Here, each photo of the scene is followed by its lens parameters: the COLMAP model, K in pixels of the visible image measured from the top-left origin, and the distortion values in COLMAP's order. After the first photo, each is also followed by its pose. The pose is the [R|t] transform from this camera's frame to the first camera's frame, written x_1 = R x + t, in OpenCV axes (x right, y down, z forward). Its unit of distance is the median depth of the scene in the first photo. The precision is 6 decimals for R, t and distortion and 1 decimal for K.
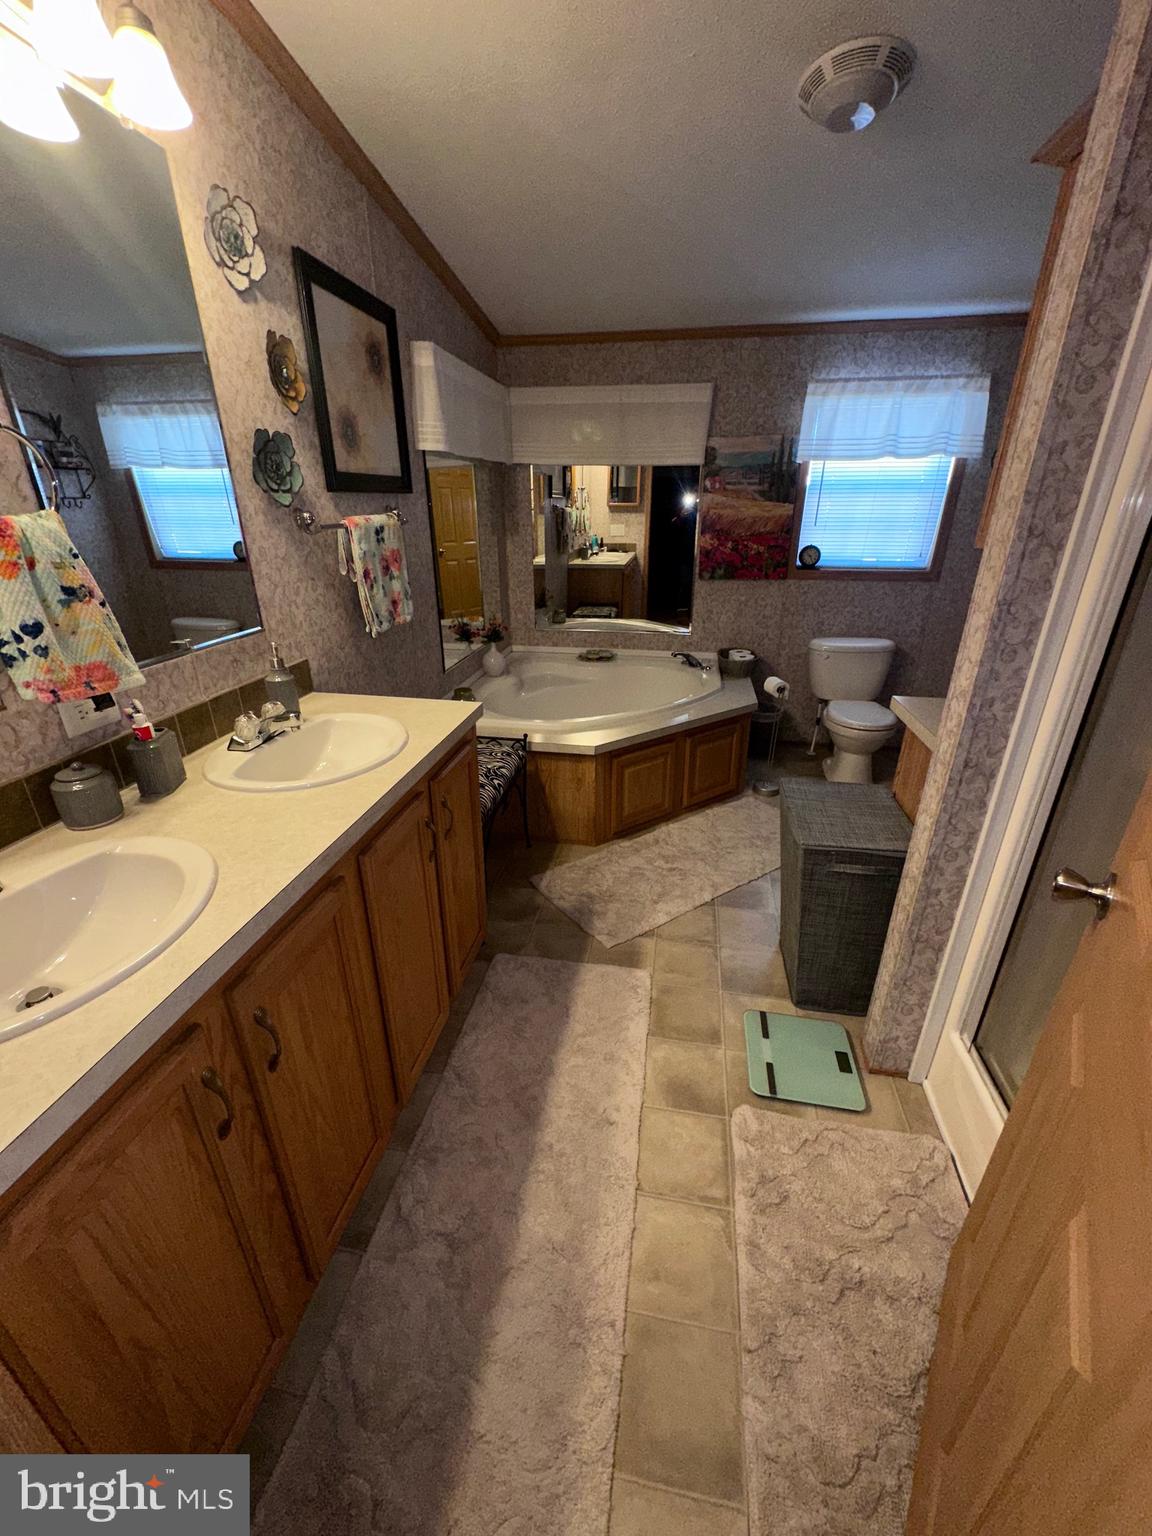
lens RADIAL K [[613.0, 0, 574.9], [0, 613.0, 769.7], [0, 0, 1]] dist [-0.001644, 0.000430]
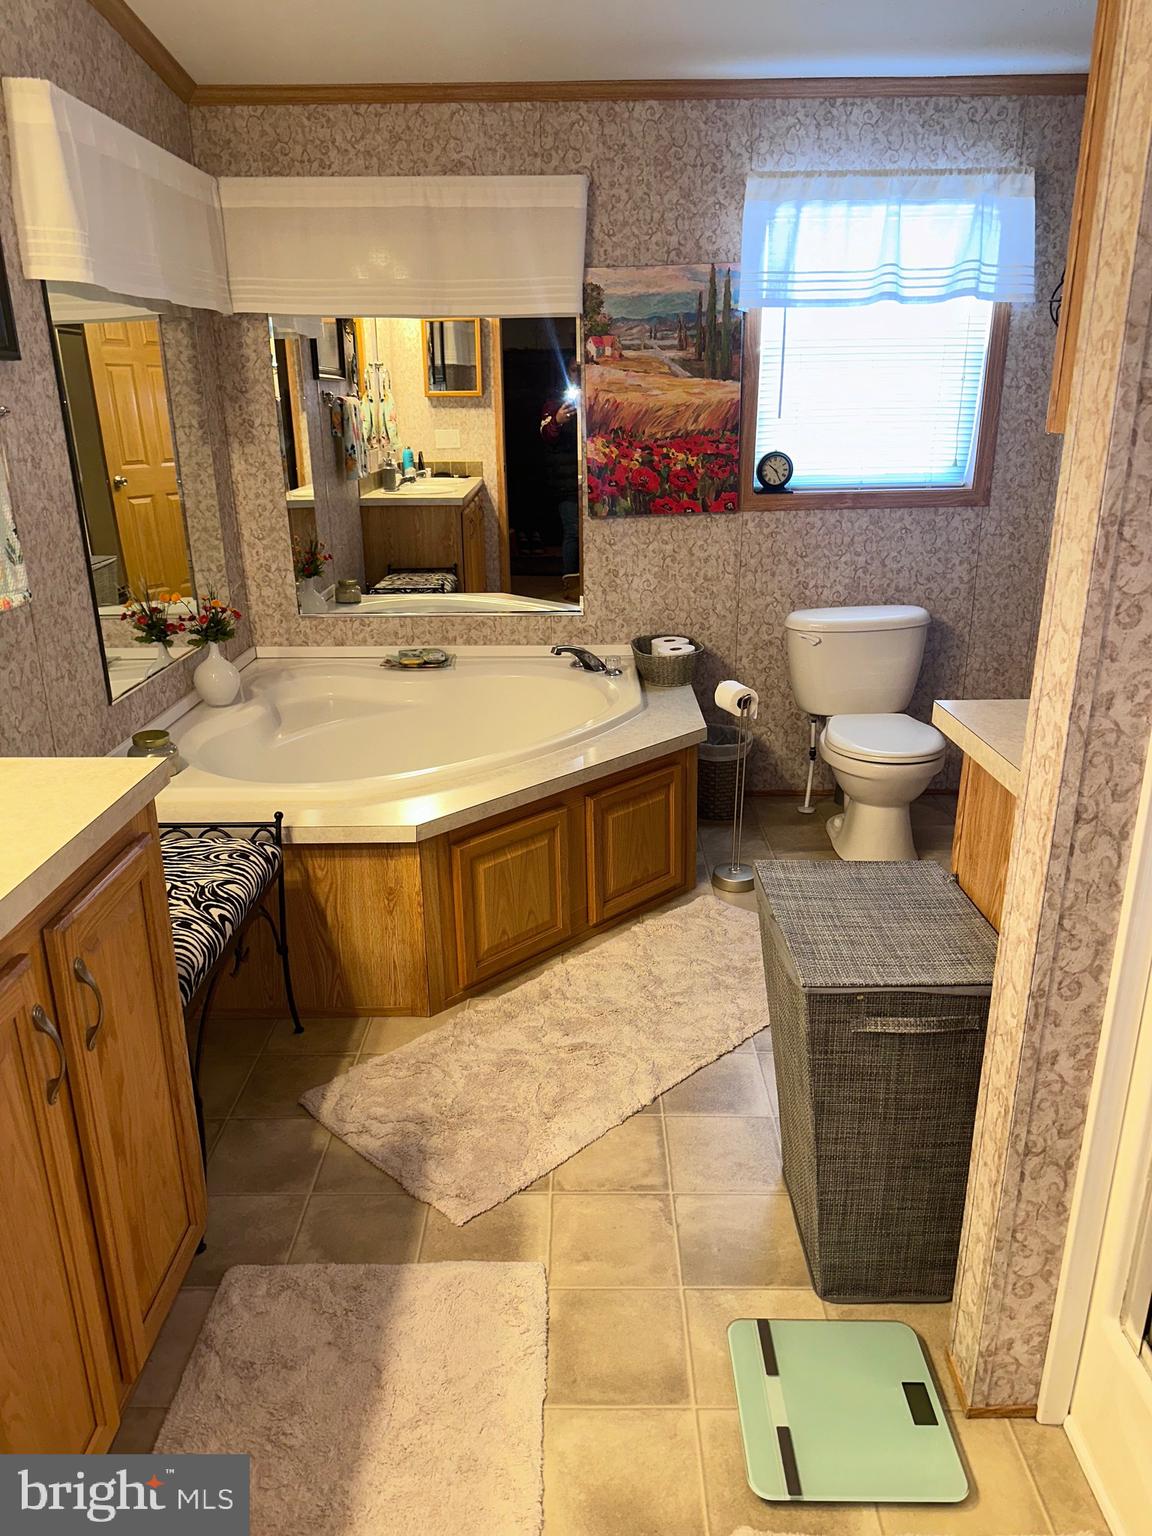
lens RADIAL K [[1070.4, 0, 575.7], [0, 1070.4, 775.9], [0, 0, 1]] dist [0.083862, -0.106949]
pose [[0.985768, -0.064411, 0.155281, 0.032170], [0.076085, 0.994610, -0.070447, -0.006387], [-0.149907, 0.081259, 0.985355, 0.070284]]
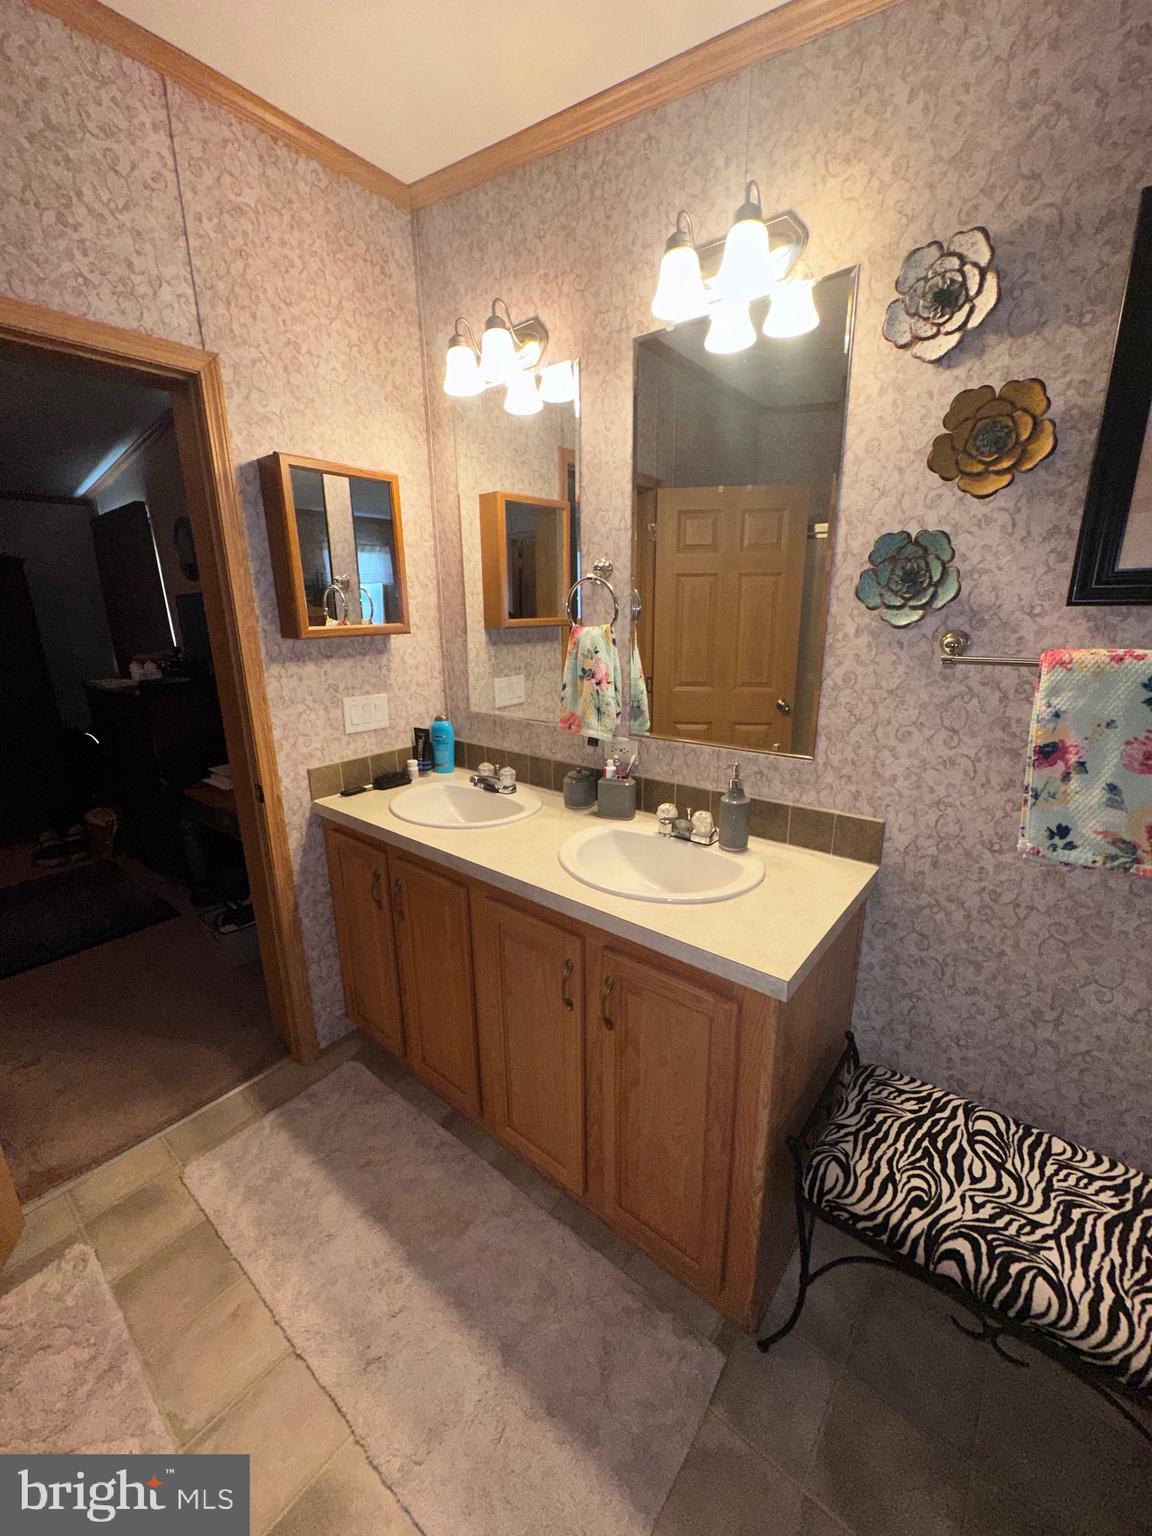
lens RADIAL K [[613.0, 0, 574.7], [0, 613.0, 770.3], [0, 0, 1]] dist [-0.001644, 0.000430]
pose [[-0.498014, 0.232281, -0.835481, 0.282862], [-0.334256, 0.837588, 0.432110, -0.349045], [0.800160, 0.494461, -0.339489, 0.754078]]
